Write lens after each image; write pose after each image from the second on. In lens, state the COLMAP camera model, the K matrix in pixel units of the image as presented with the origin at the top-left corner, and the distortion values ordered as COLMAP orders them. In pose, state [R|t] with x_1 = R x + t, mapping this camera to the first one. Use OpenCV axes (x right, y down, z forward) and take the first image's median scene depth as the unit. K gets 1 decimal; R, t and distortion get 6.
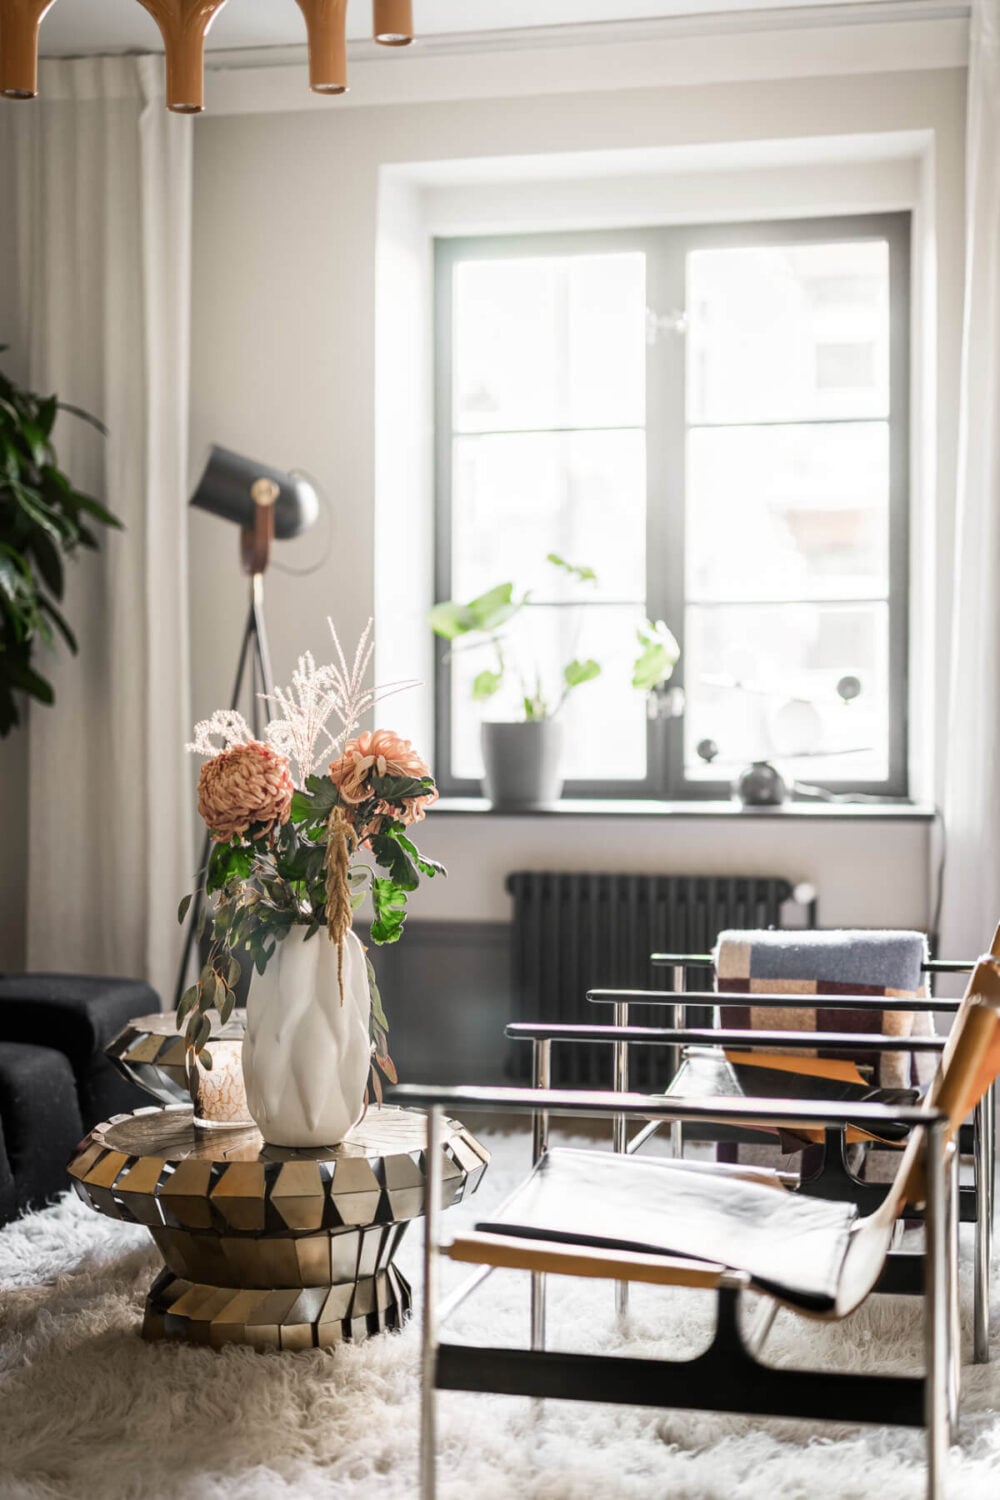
lens RADIAL K [[2151.9, 0, 500.0], [0, 2151.9, 750.0], [0, 0, 1]] dist [-0.000145, 0.012287]
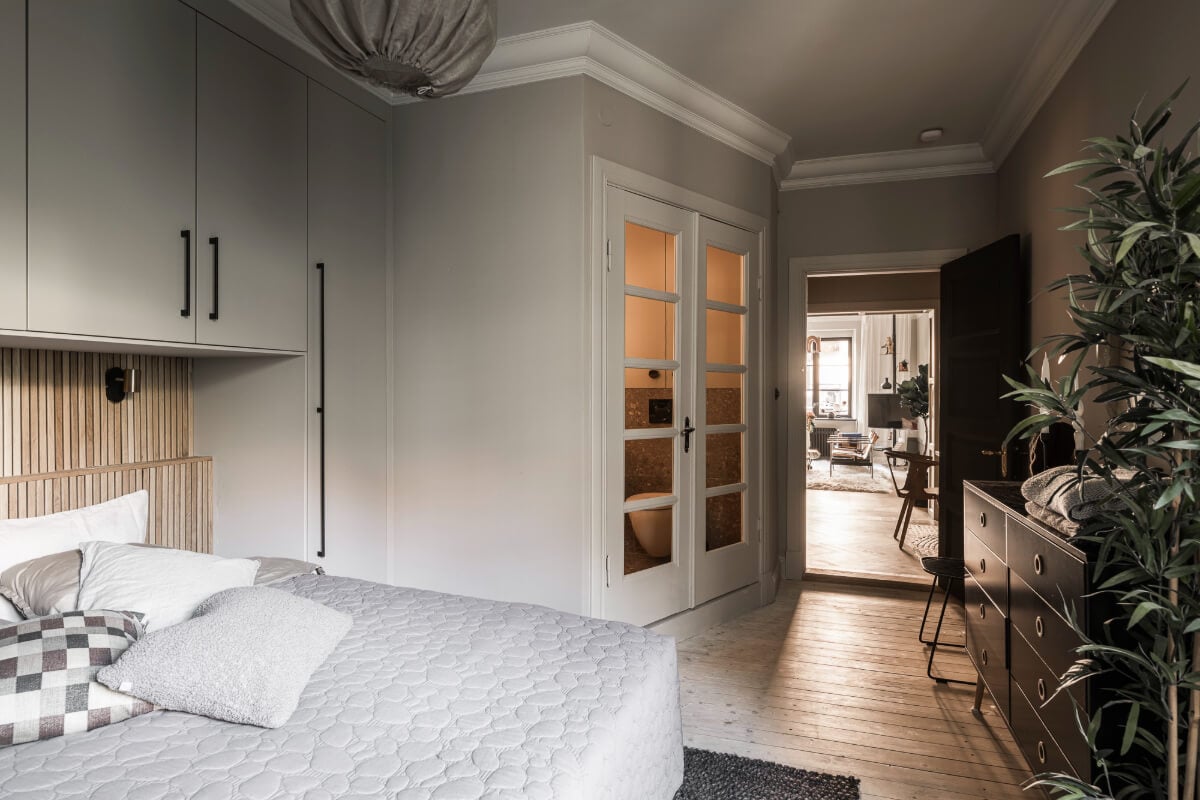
lens RADIAL K [[669.3, 0, 598.1], [0, 669.3, 402.7], [0, 0, 1]] dist [0.000152, -0.000021]
pose [[0.996114, 0.002632, -0.088037, -0.736468], [-0.001902, 0.999963, 0.008380, -0.070867], [0.088056, -0.008180, 0.996082, -2.118936]]
